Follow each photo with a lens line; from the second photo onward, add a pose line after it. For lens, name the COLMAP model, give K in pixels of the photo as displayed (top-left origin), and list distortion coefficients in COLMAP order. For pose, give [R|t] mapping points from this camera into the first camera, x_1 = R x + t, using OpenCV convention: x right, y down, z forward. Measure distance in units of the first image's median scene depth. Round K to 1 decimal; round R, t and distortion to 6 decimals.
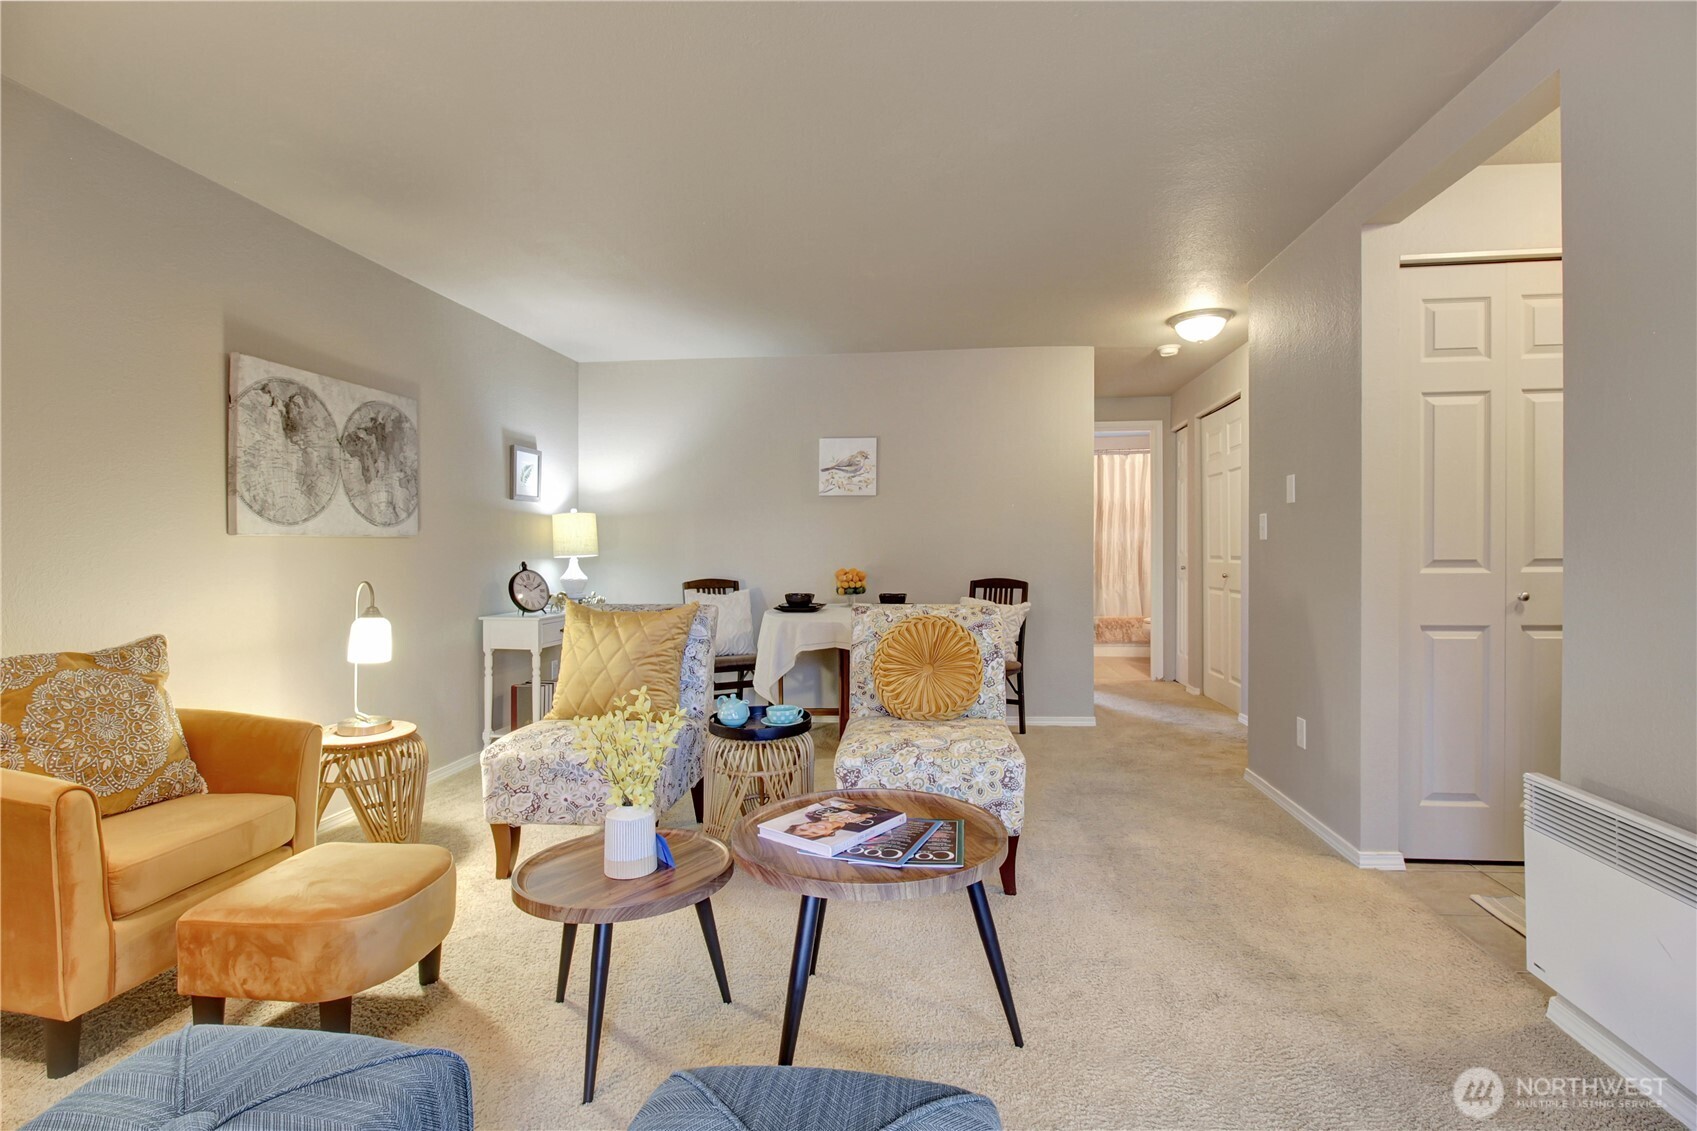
lens RADIAL K [[783.4, 0, 896.2], [0, 783.4, 553.2], [0, 0, 1]] dist [0.004383, -0.004087]
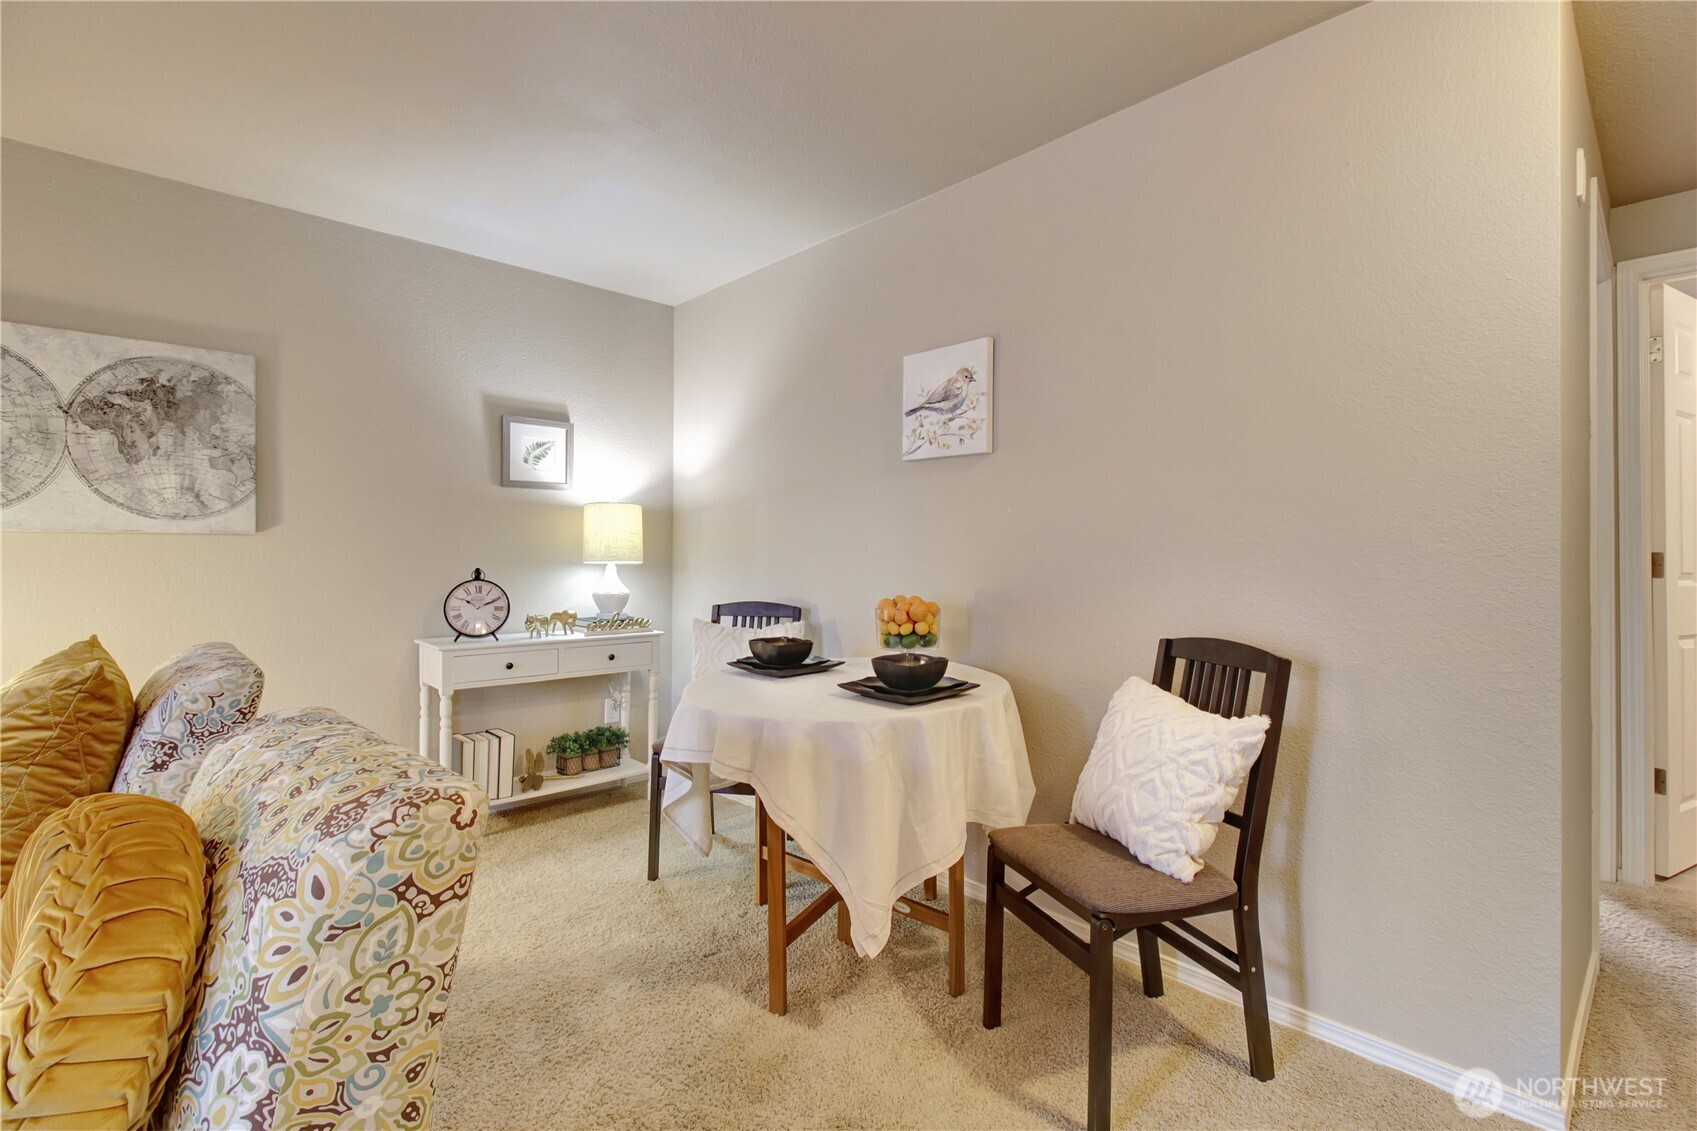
lens RADIAL K [[783.4, 0, 848.6], [0, 783.4, 556.8], [0, 0, 1]] dist [0.004383, -0.004087]
pose [[0.754609, 0.015328, -0.655996, 0.289932], [-0.016729, 0.999852, 0.004119, -0.009510], [0.655962, 0.007865, 0.754753, 0.695941]]
